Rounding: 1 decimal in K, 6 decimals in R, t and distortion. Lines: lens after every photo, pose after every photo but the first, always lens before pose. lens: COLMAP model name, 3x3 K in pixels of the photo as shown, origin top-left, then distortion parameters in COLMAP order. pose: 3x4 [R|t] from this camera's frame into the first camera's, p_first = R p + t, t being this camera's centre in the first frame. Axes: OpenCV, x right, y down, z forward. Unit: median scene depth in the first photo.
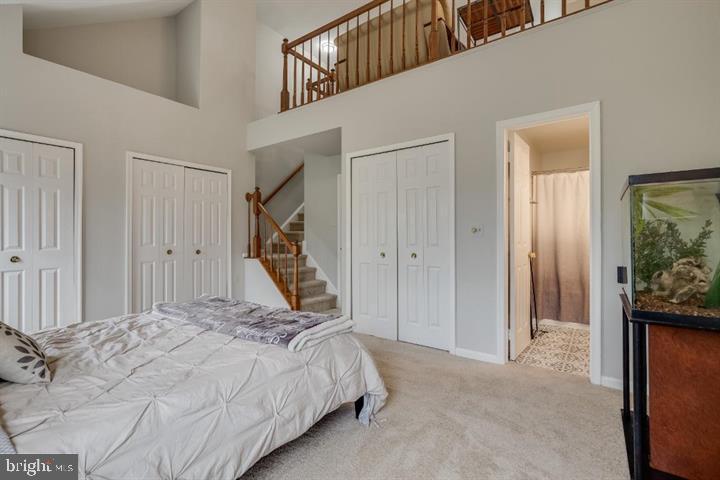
lens RADIAL K [[329.2, 0, 356.9], [0, 329.2, 242.8], [0, 0, 1]] dist [-0.001404, -0.000166]
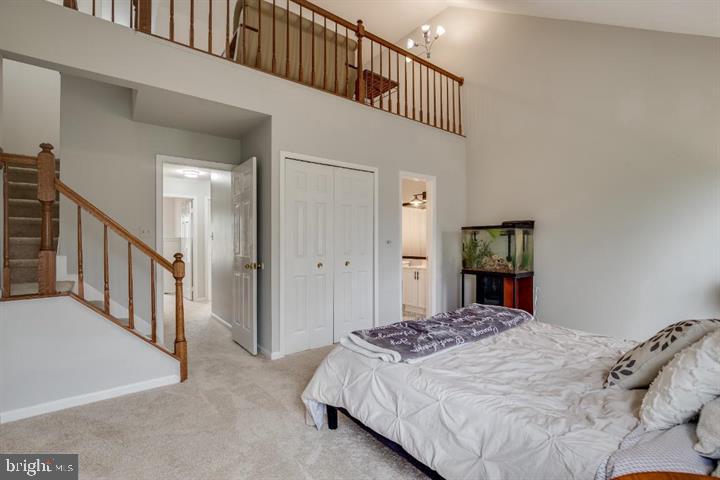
lens RADIAL K [[323.0, 0, 359.6], [0, 323.0, 257.5], [0, 0, 1]] dist [0.000180, -0.000130]
pose [[0.278386, -0.031480, 0.959953, -0.799425], [0.031266, 0.999230, 0.023701, -0.007196], [-0.959960, 0.023416, 0.279156, 0.585392]]
